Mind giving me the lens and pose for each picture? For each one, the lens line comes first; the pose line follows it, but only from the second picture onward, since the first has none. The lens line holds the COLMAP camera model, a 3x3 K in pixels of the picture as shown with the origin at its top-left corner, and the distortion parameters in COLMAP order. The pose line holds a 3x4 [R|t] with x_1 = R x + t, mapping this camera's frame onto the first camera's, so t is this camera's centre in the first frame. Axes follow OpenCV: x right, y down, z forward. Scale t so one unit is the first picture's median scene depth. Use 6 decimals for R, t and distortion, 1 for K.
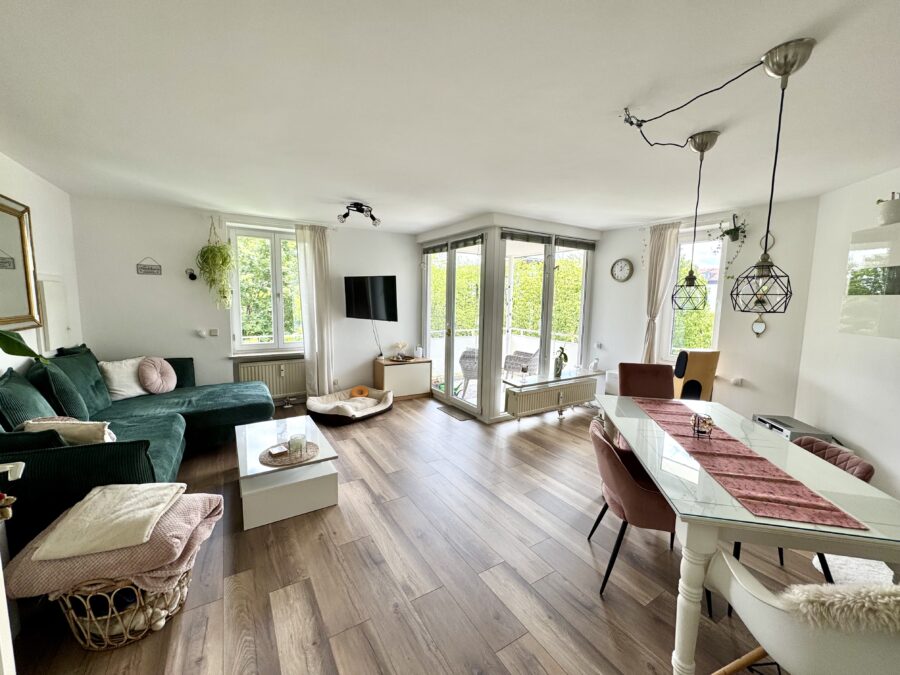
lens RADIAL K [[356.2, 0, 450.9], [0, 356.2, 339.3], [0, 0, 1]] dist [-0.000781, -0.002559]
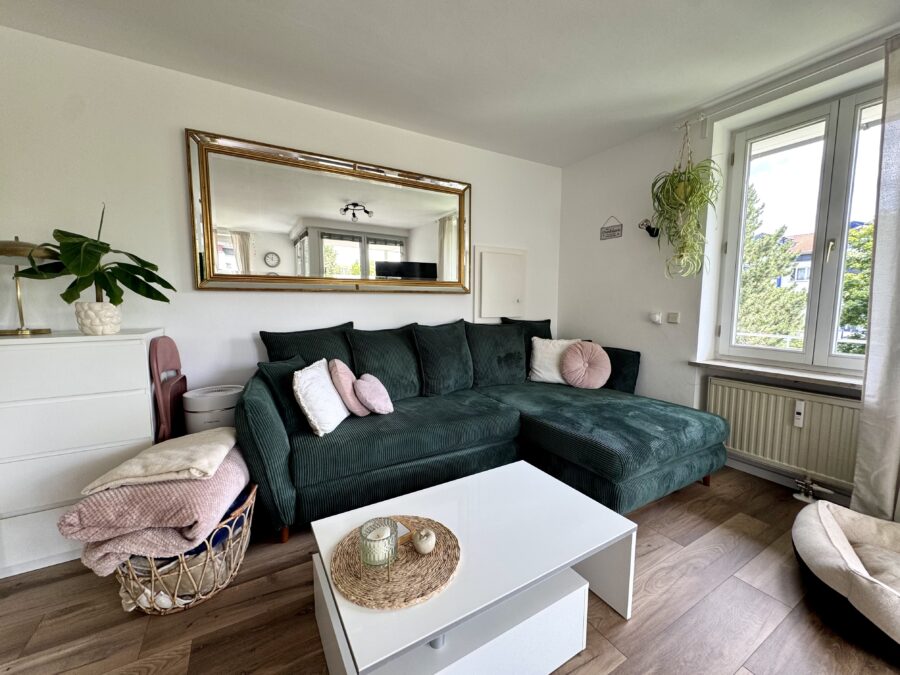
lens RADIAL K [[356.2, 0, 450.9], [0, 356.2, 339.3], [0, 0, 1]] dist [-0.000781, -0.002559]
pose [[-0.037368, 0.088563, -0.995369, -0.028983], [-0.118087, 0.988695, 0.092402, 0.006686], [0.992300, 0.120993, -0.026487, 0.680293]]
